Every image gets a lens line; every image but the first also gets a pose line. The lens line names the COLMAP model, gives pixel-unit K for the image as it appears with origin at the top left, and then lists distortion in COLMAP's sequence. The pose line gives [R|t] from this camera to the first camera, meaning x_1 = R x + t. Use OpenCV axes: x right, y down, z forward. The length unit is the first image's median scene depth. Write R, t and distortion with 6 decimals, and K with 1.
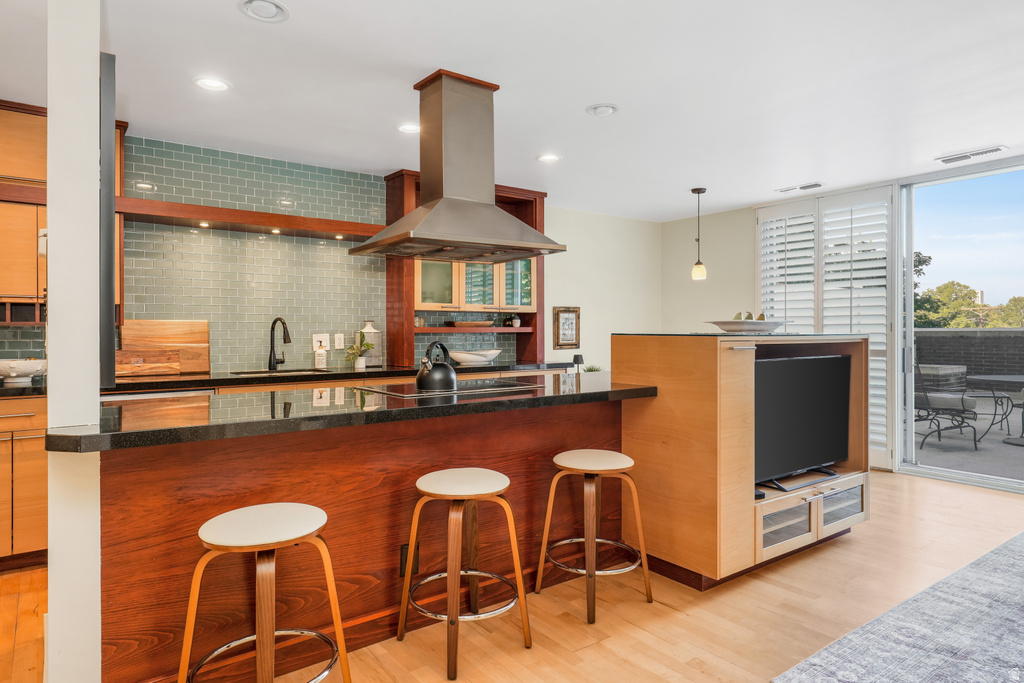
lens RADIAL K [[609.5, 0, 502.9], [0, 609.5, 344.2], [0, 0, 1]] dist [0.035359, -0.011382]
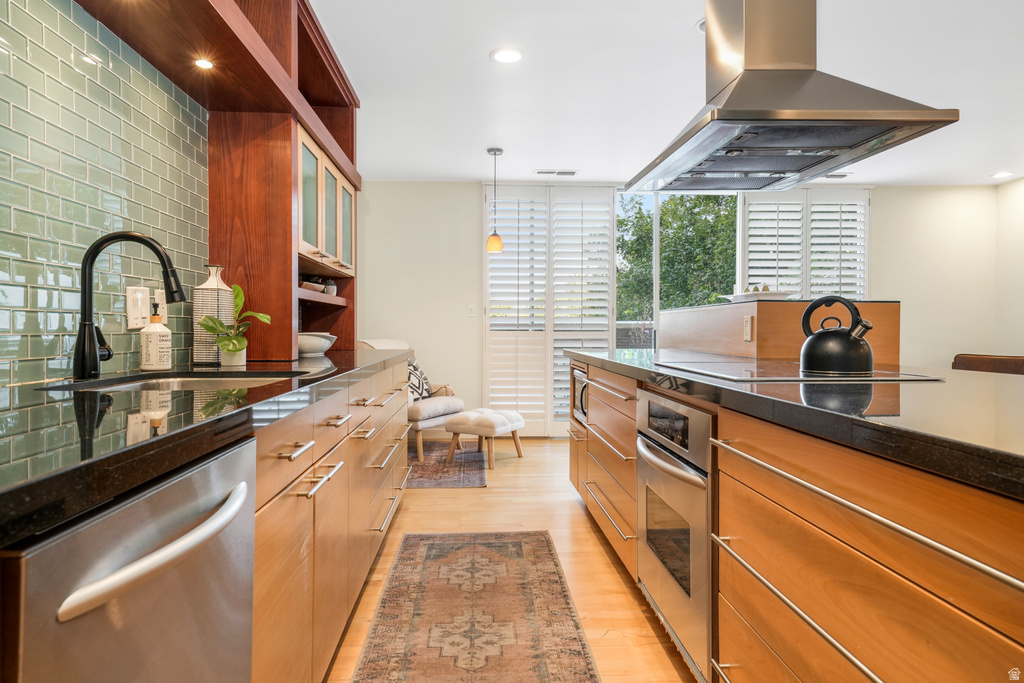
lens RADIAL K [[635.3, 0, 479.0], [0, 635.3, 330.9], [0, 0, 1]] dist [-0.006674, -0.003308]
pose [[0.579891, 0.005037, 0.814678, -0.611207], [0.009889, 0.999864, -0.013221, 0.027405], [-0.814634, 0.015723, 0.579763, 0.688693]]
